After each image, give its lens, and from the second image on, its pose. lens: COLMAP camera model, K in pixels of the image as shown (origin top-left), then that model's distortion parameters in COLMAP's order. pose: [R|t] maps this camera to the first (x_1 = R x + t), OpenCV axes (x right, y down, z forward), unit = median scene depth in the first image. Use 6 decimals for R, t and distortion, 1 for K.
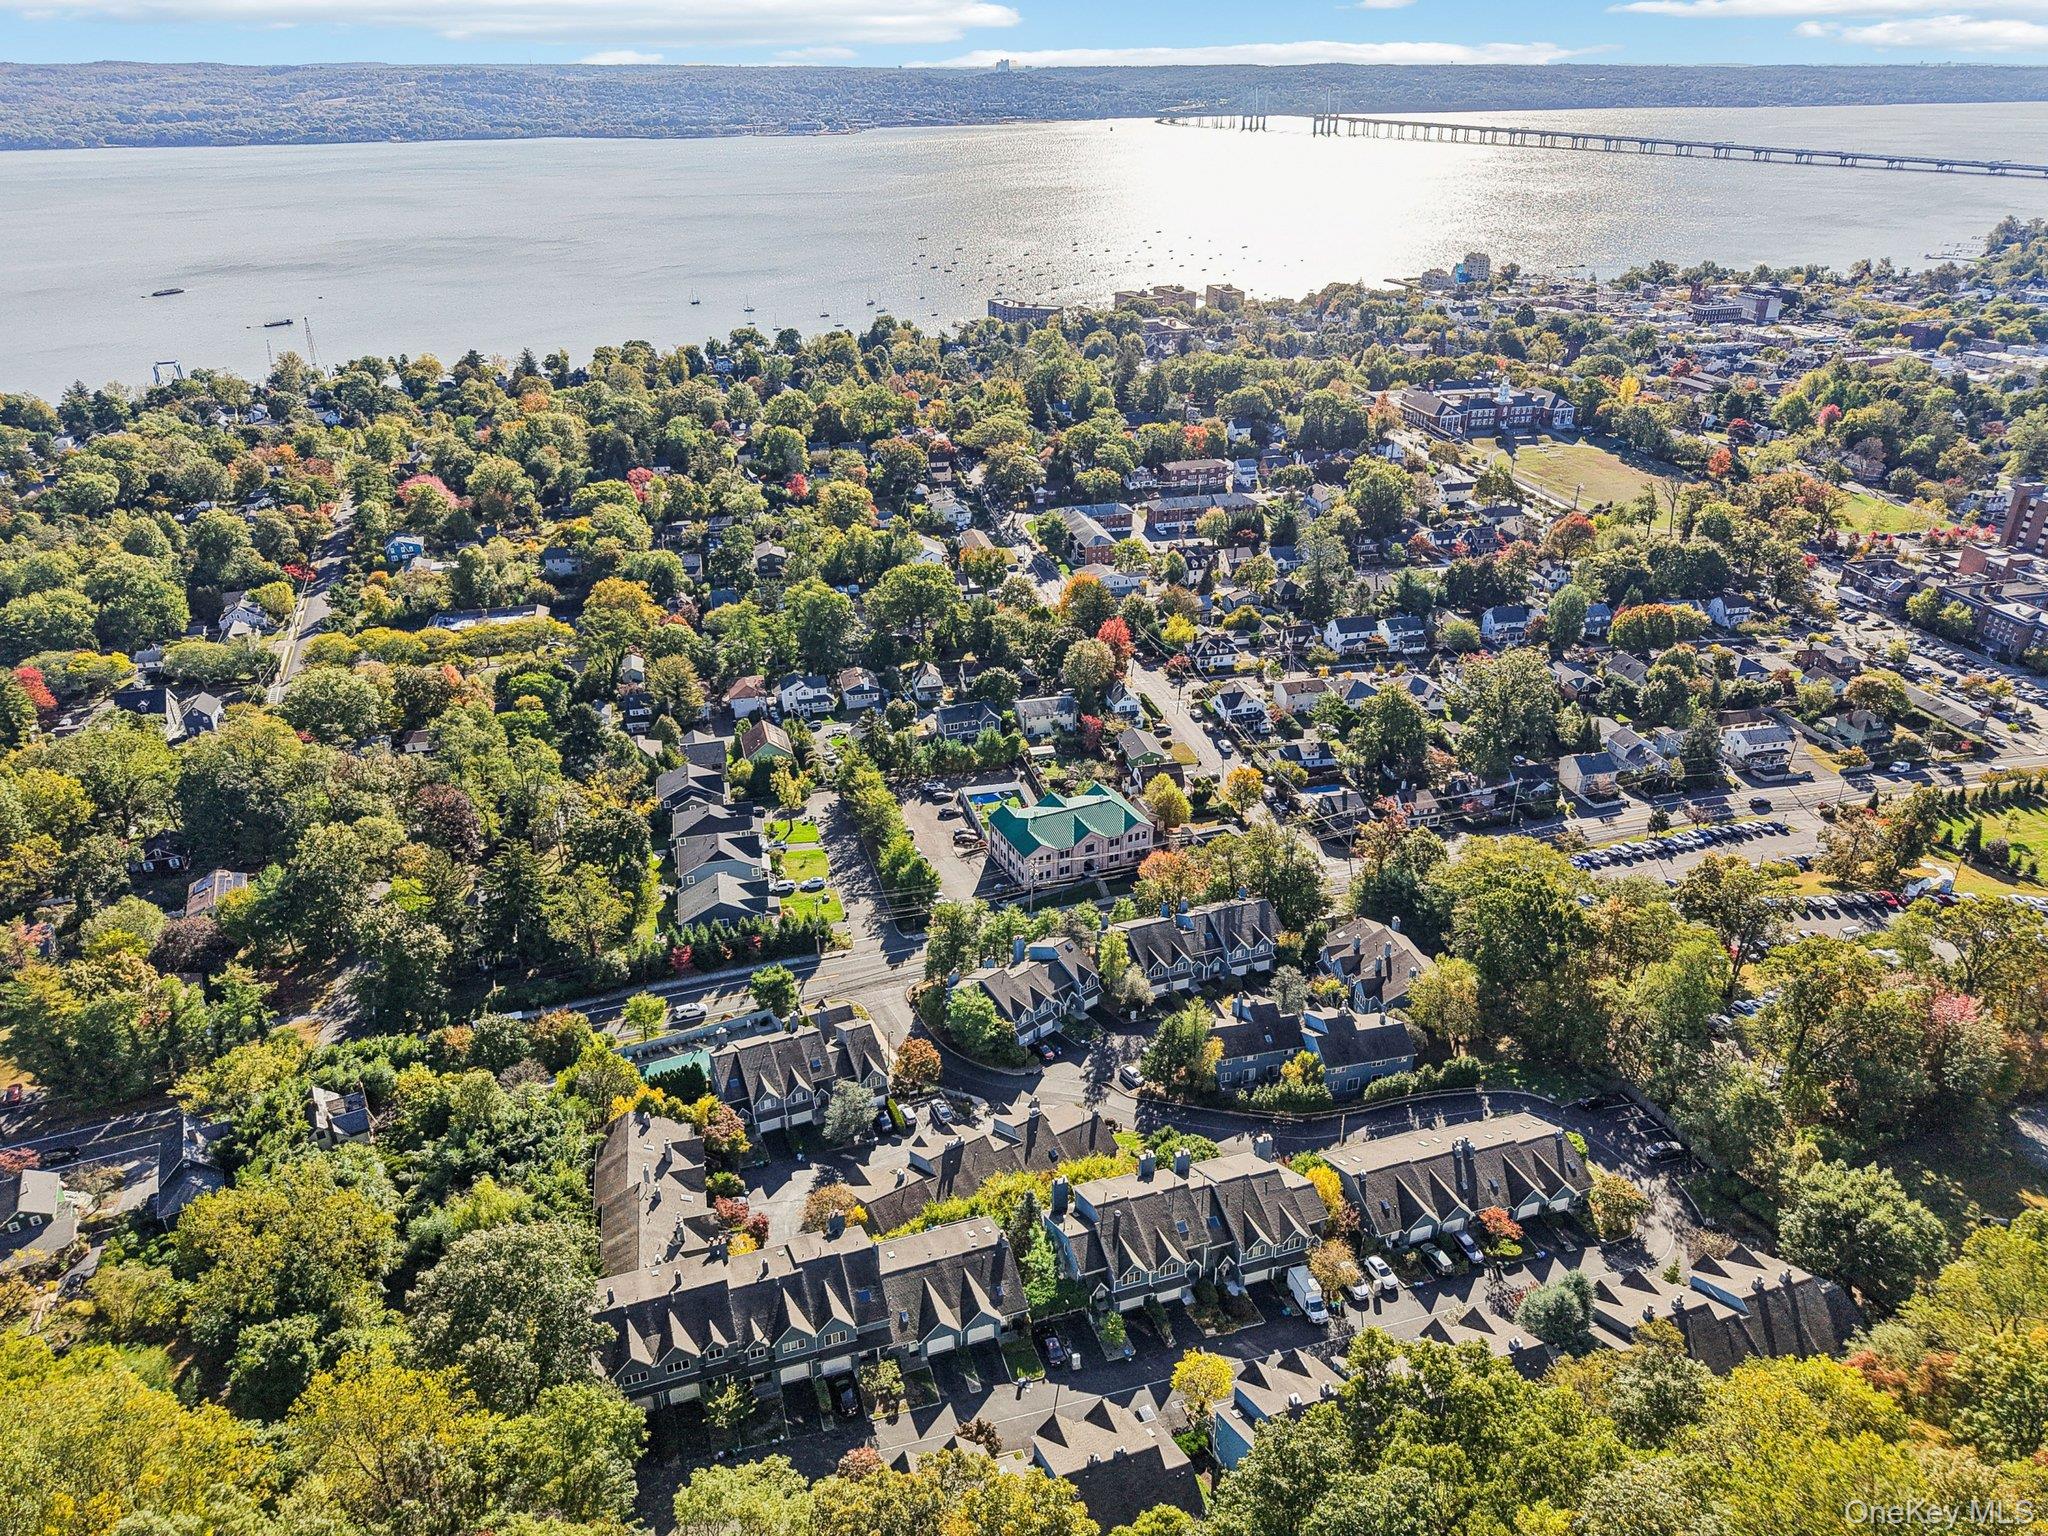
lens RADIAL K [[1426.0, 0, 1006.2], [0, 1426.0, 776.9], [0, 0, 1]] dist [0.016167, -0.022268]
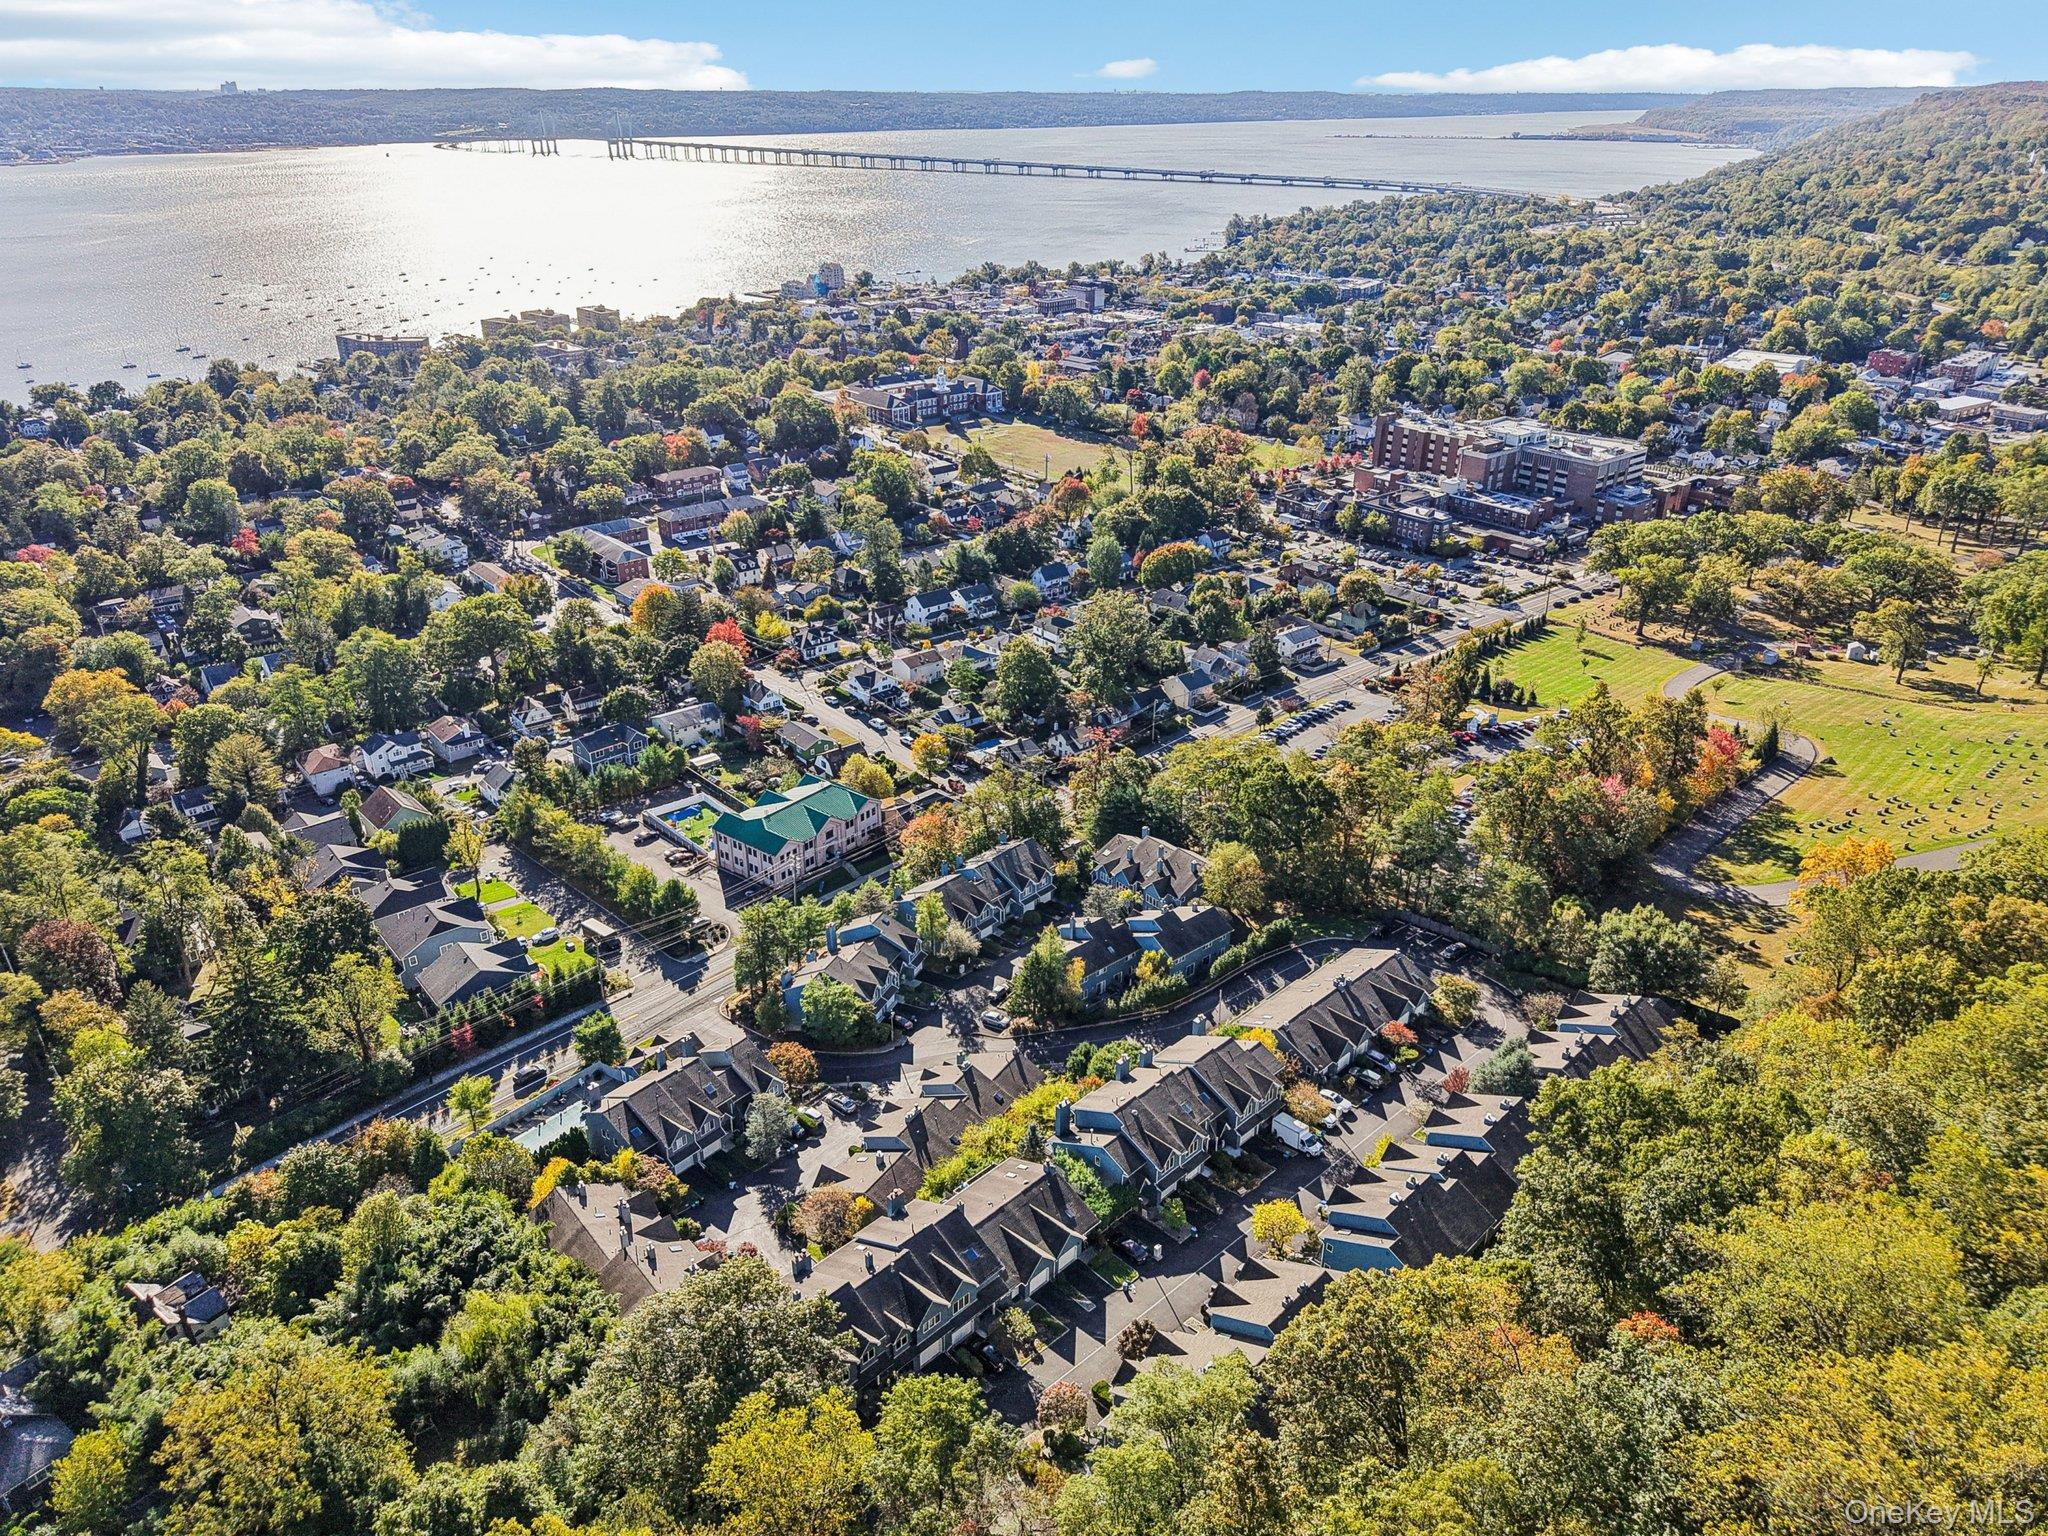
lens RADIAL K [[1426.0, 0, 1022.1], [0, 1426.0, 770.3], [0, 0, 1]] dist [0.016167, -0.022268]
pose [[0.891881, -0.188188, 0.411258, -0.162069], [0.195964, 0.980327, 0.023608, 0.006903], [-0.407611, 0.059536, 0.911213, 0.025253]]
